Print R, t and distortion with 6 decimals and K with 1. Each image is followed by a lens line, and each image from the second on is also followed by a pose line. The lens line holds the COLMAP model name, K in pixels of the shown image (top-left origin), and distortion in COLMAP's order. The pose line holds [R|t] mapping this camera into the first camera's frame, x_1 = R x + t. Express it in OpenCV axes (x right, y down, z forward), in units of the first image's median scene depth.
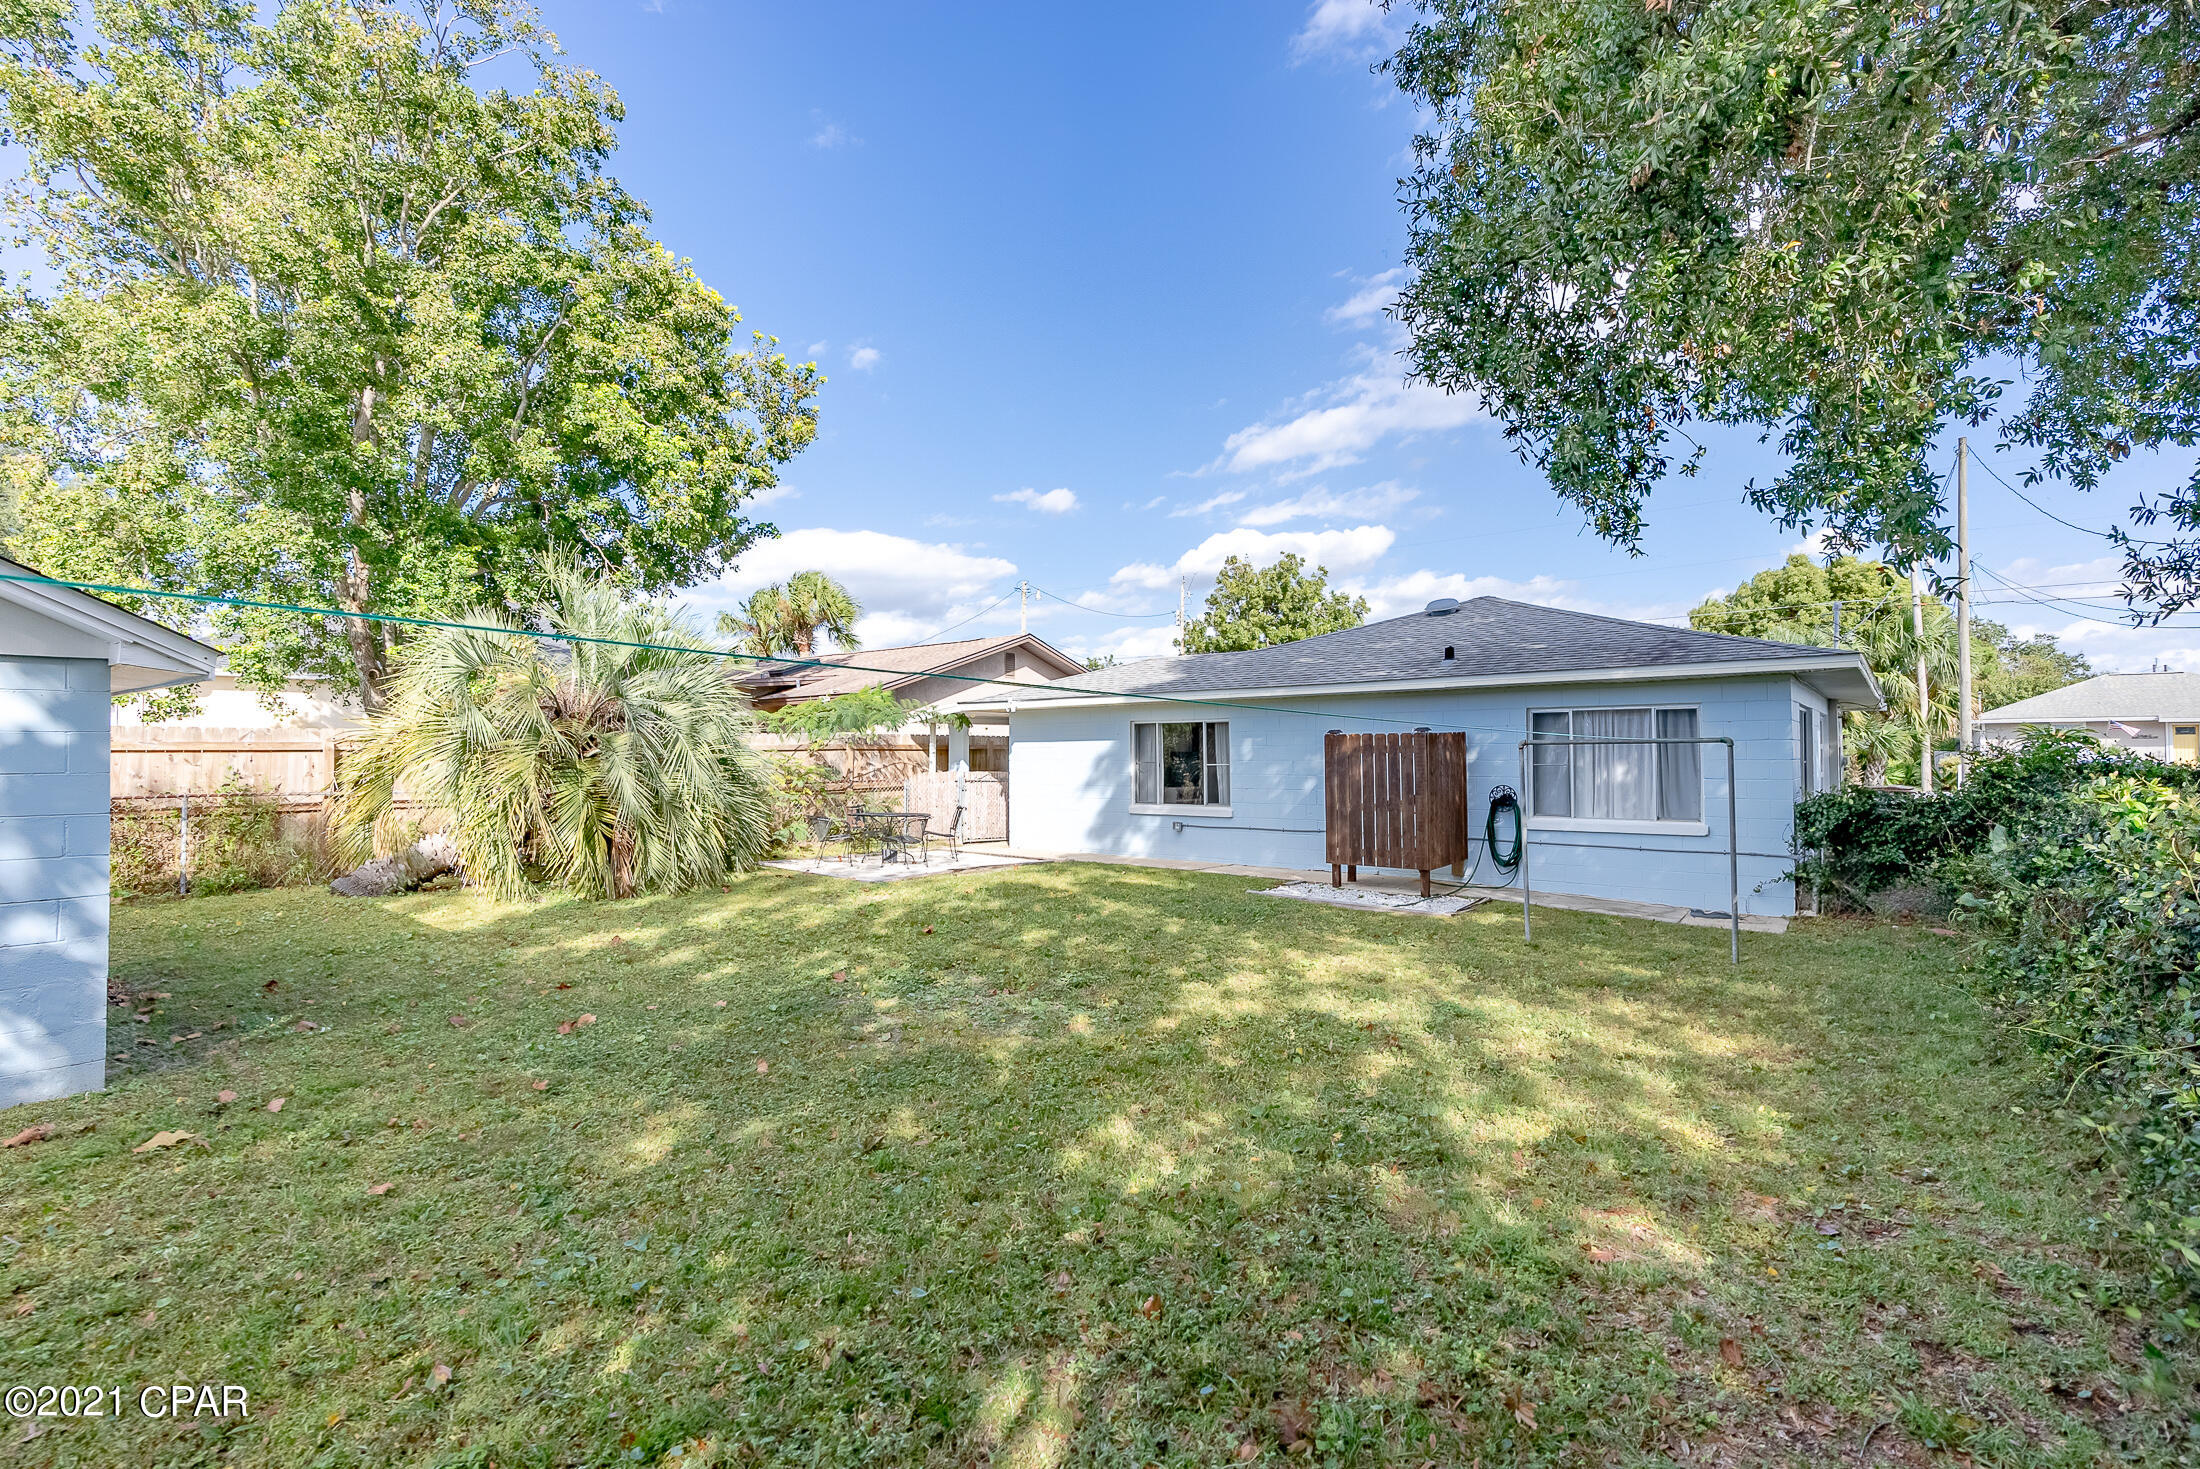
lens RADIAL K [[984.0, 0, 1100.0], [0, 984.0, 734.5], [0, 0, 1]] dist [-0.004252, -0.000267]
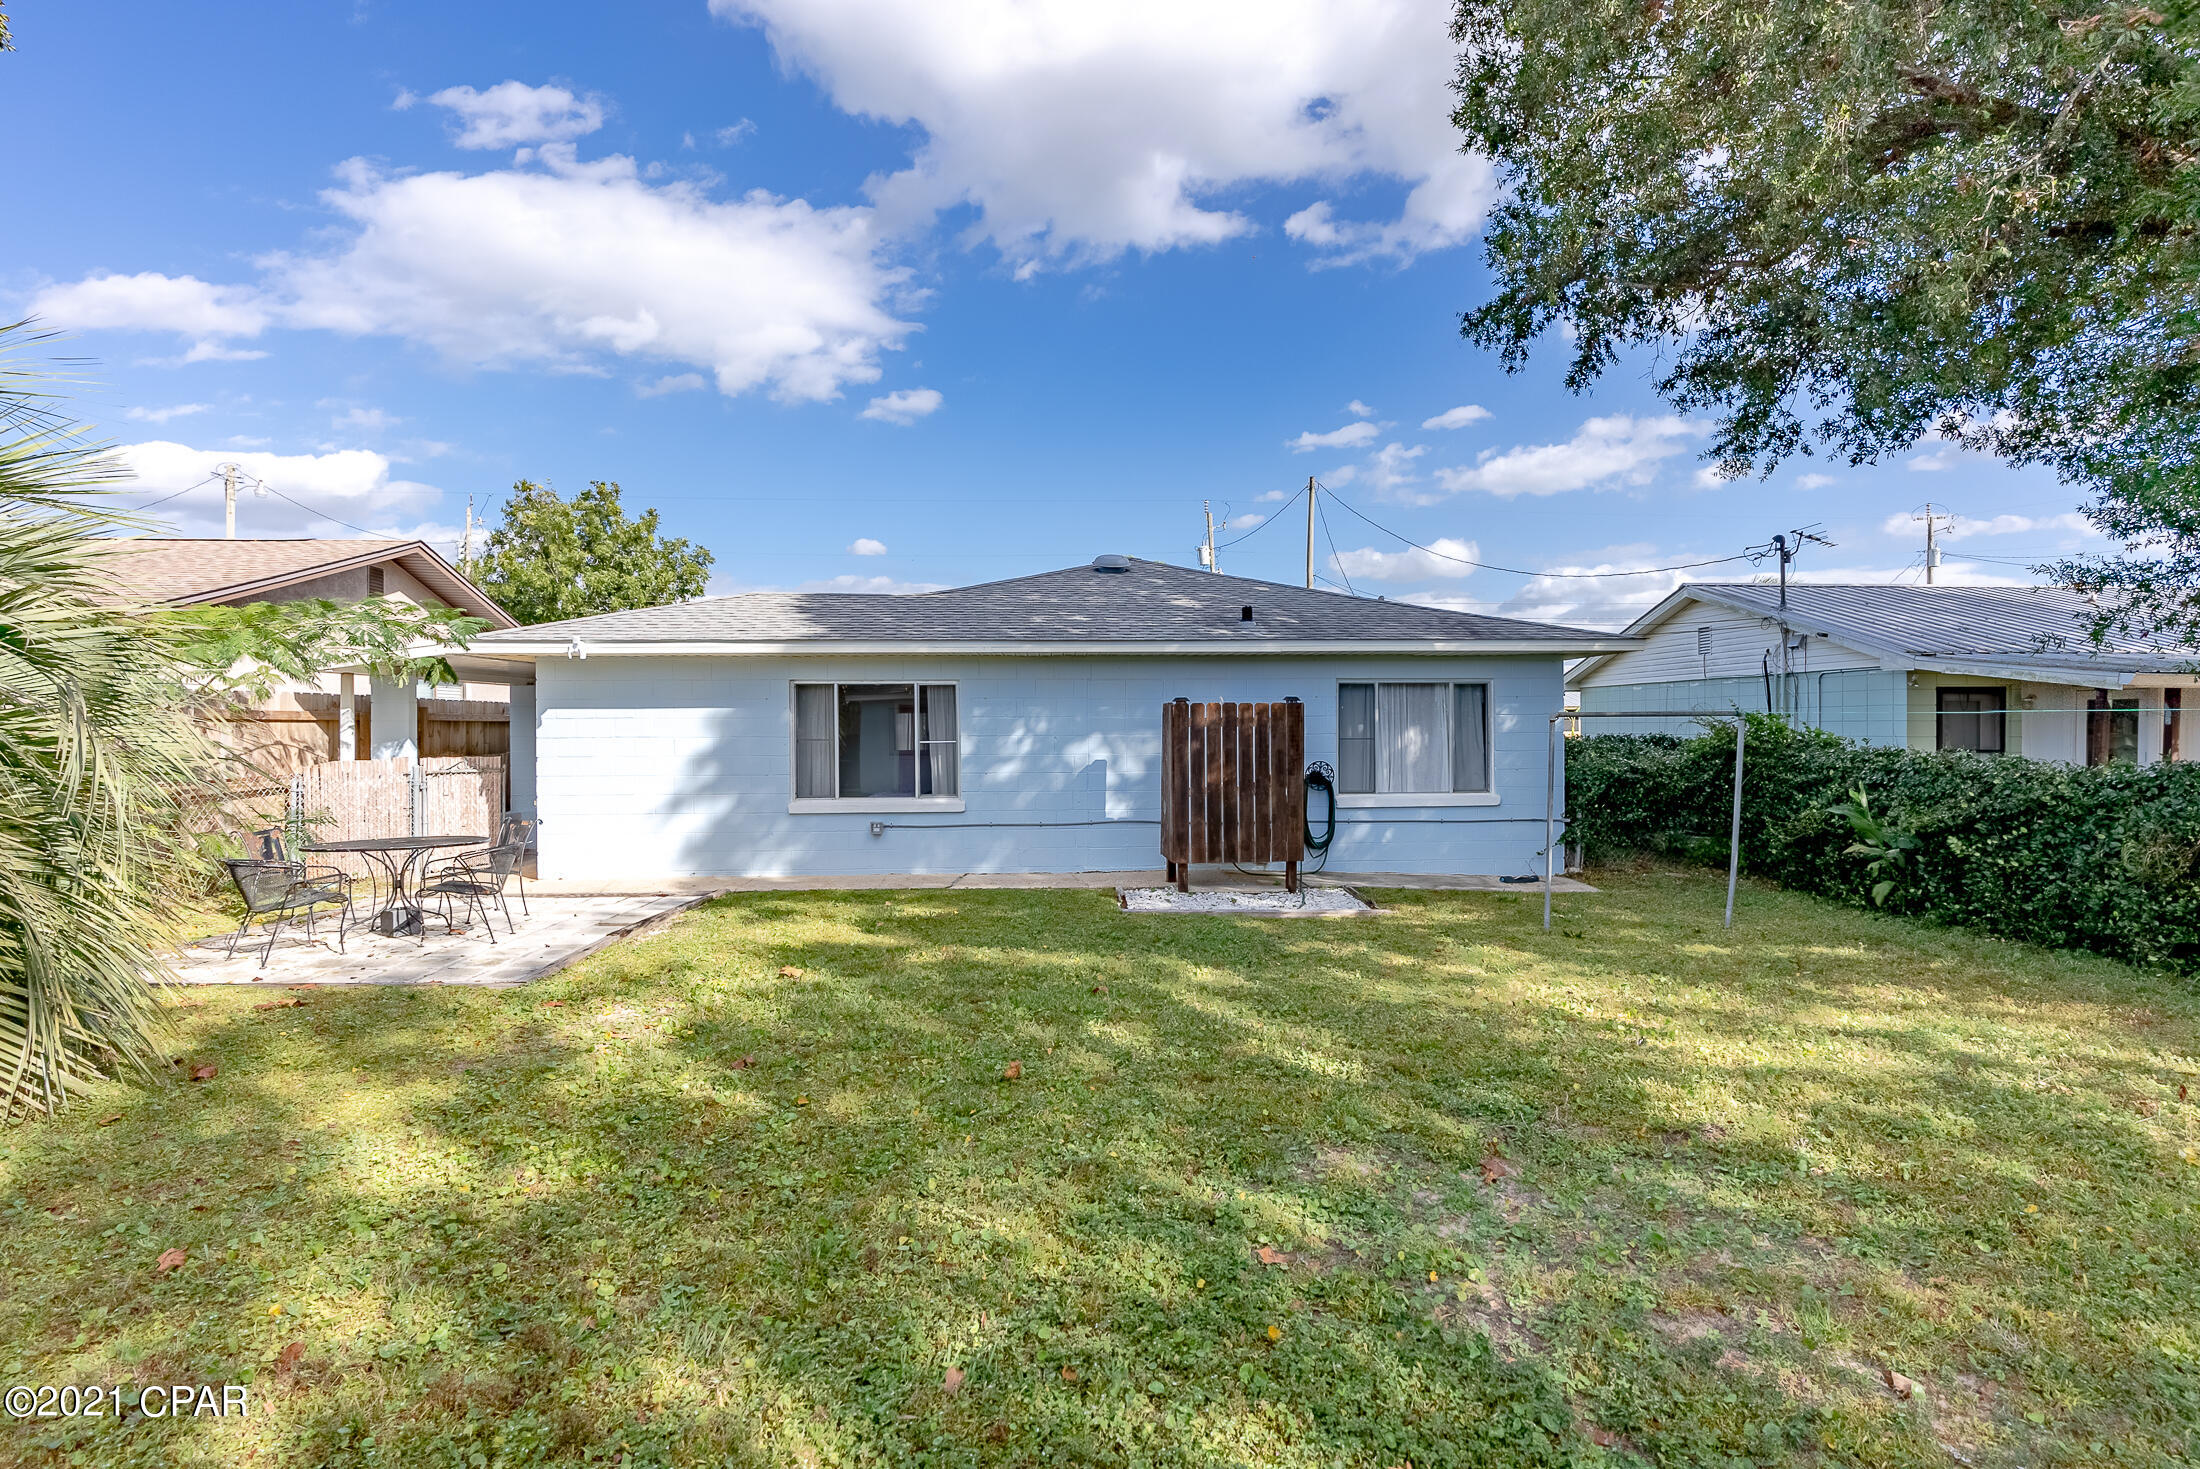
lens RADIAL K [[1026.4, 0, 1100.0], [0, 1026.4, 734.5], [0, 0, 1]] dist [-0.003953, -0.000696]
pose [[0.739520, -0.002239, 0.673131, -0.343898], [-0.012431, 0.999779, 0.016982, 0.011025], [-0.673020, -0.020926, 0.739328, 0.380932]]
